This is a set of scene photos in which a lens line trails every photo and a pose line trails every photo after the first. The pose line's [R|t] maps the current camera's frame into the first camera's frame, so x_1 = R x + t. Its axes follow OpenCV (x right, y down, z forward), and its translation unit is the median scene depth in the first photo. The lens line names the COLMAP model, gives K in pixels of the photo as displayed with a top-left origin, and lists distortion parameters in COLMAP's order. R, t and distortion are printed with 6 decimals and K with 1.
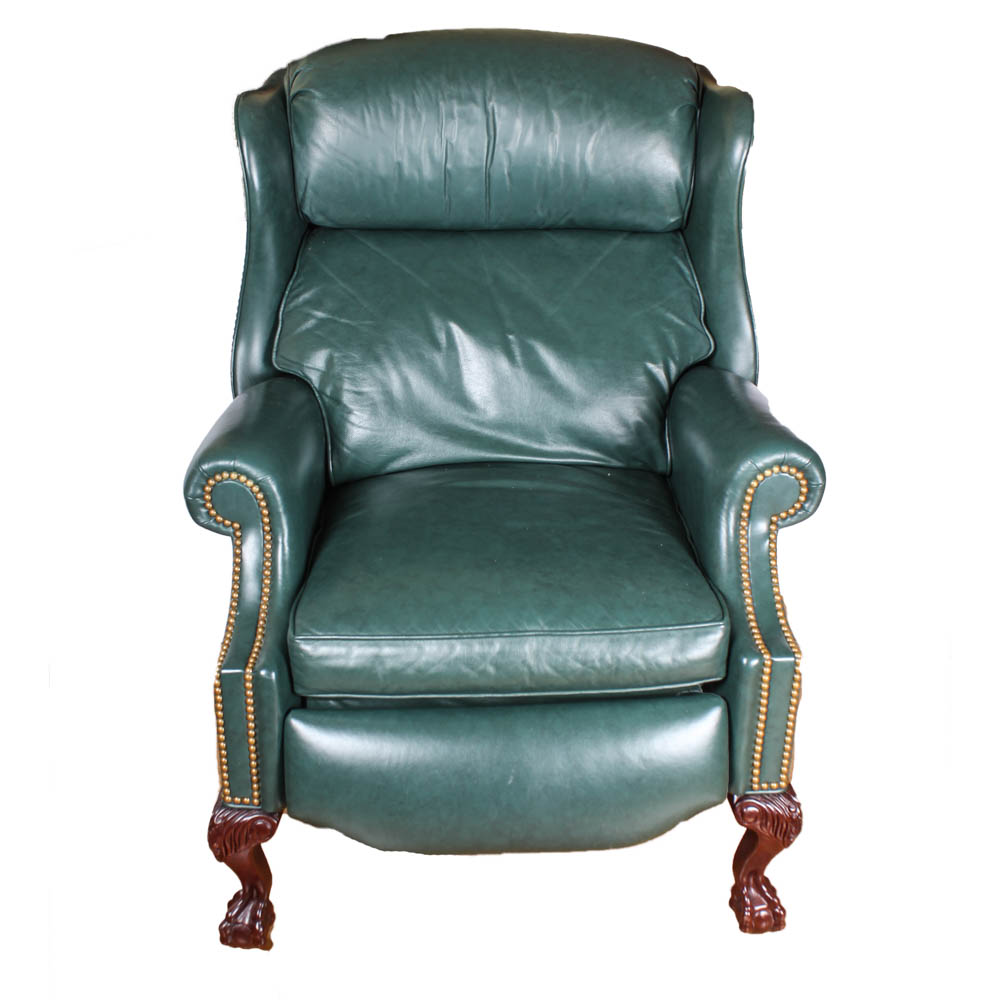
lens RADIAL K [[1645.4, 0, 525.0], [0, 1645.4, 499.7], [0, 0, 1]] dist [-0.057328, -0.071018]
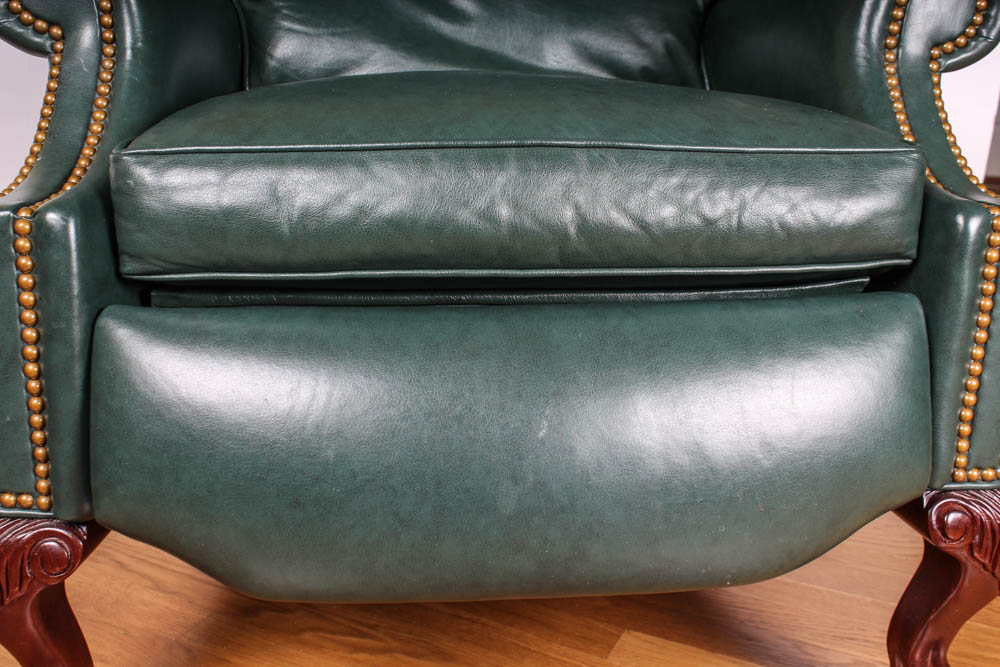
lens RADIAL K [[1000.9, 0, 500.0], [0, 1000.9, 333.5], [0, 0, 1]] dist [-0.139032, 0.173526]
pose [[0.998237, 0.003850, 0.059229, -0.038726], [0.007308, 0.982329, -0.187019, 0.194785], [-0.058902, 0.187122, 0.980569, 0.691107]]
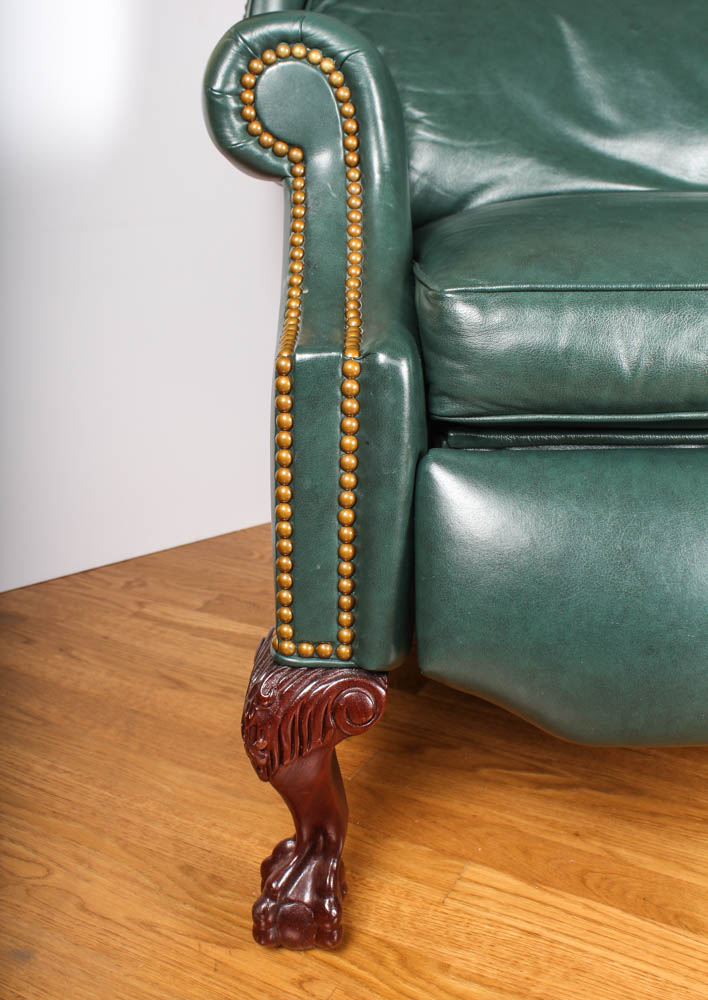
lens RADIAL K [[1053.9, 0, 354.0], [0, 1053.9, 500.0], [0, 0, 1]] dist [-0.160327, 0.298210]
pose [[0.998702, -0.007215, 0.050424, -0.180745], [0.013564, 0.991844, -0.126735, 0.182868], [-0.049098, 0.127255, 0.990654, 0.687558]]
